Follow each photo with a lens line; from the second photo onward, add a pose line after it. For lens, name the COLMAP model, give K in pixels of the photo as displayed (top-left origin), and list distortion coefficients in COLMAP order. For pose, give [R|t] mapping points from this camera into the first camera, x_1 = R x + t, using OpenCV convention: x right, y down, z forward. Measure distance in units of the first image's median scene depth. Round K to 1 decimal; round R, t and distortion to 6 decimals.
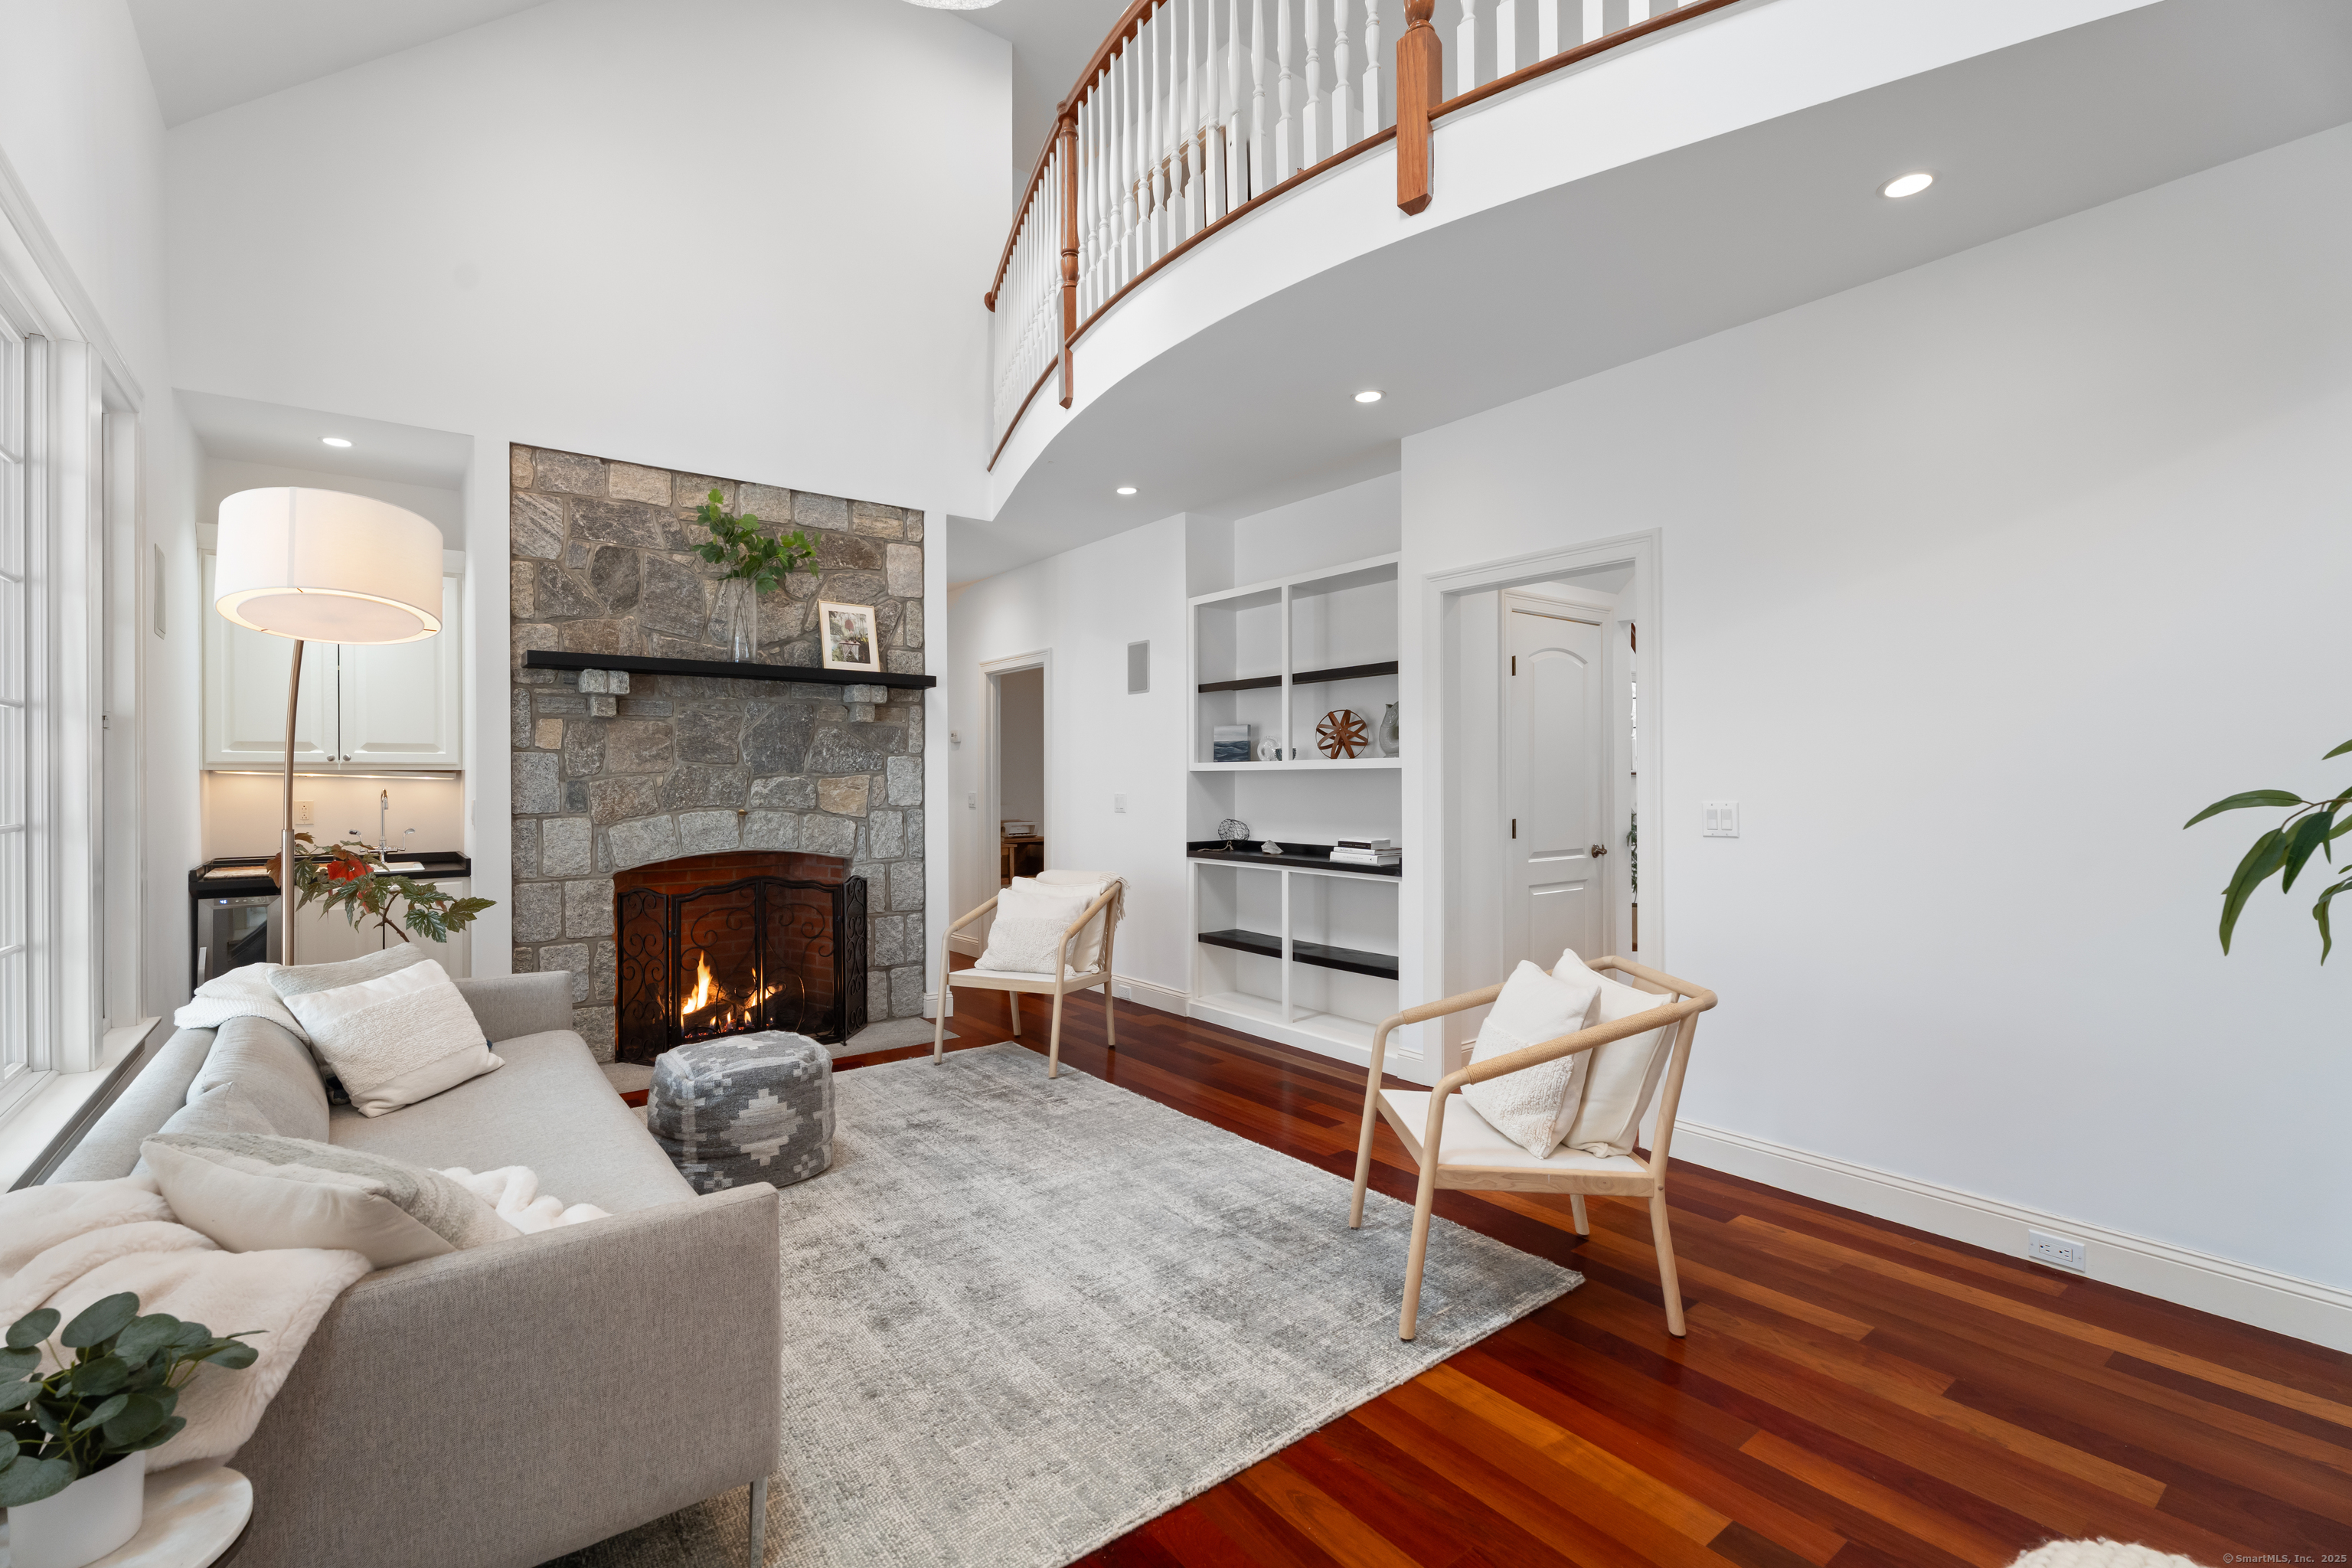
lens RADIAL K [[1041.6, 0, 1173.4], [0, 1041.6, 778.3], [0, 0, 1]] dist [-0.001429, 0.000400]
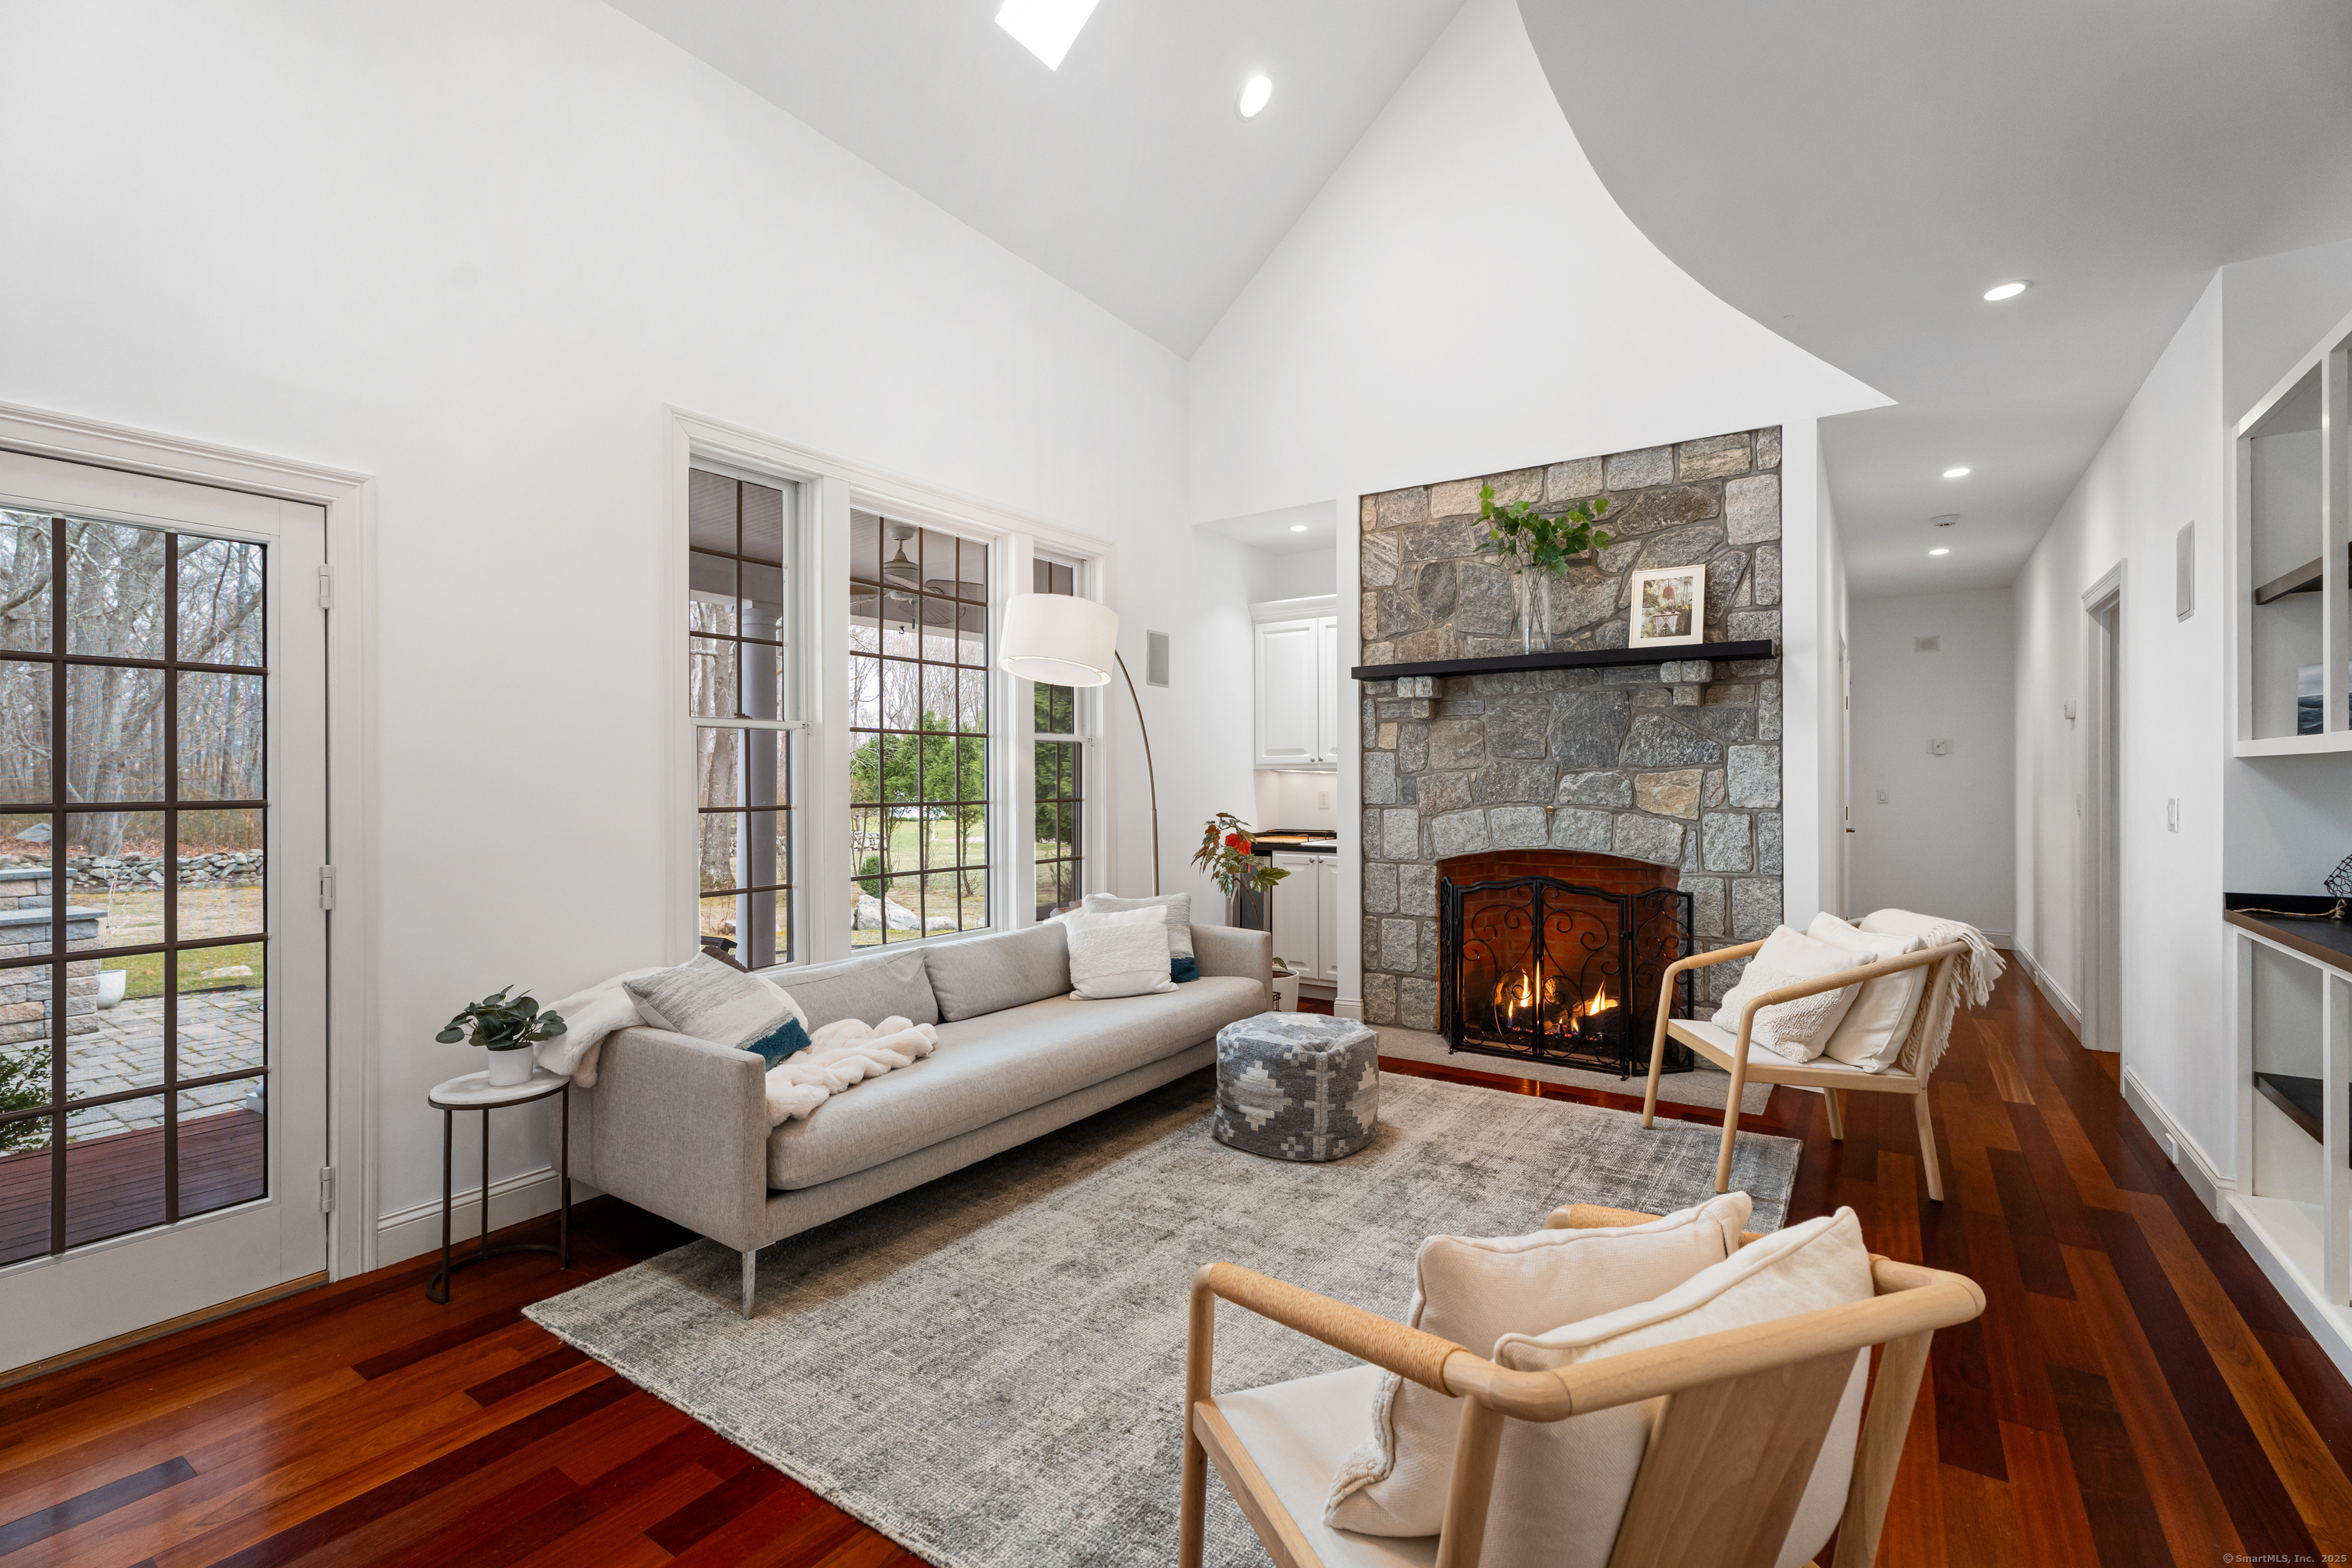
lens RADIAL K [[1041.6, 0, 1173.4], [0, 1041.6, 778.3], [0, 0, 1]] dist [-0.001429, 0.000400]
pose [[0.312090, 0.001810, -0.950051, 0.413142], [0.003095, 0.999991, 0.002922, 0.000376], [0.950048, -0.003852, 0.312082, 0.391472]]
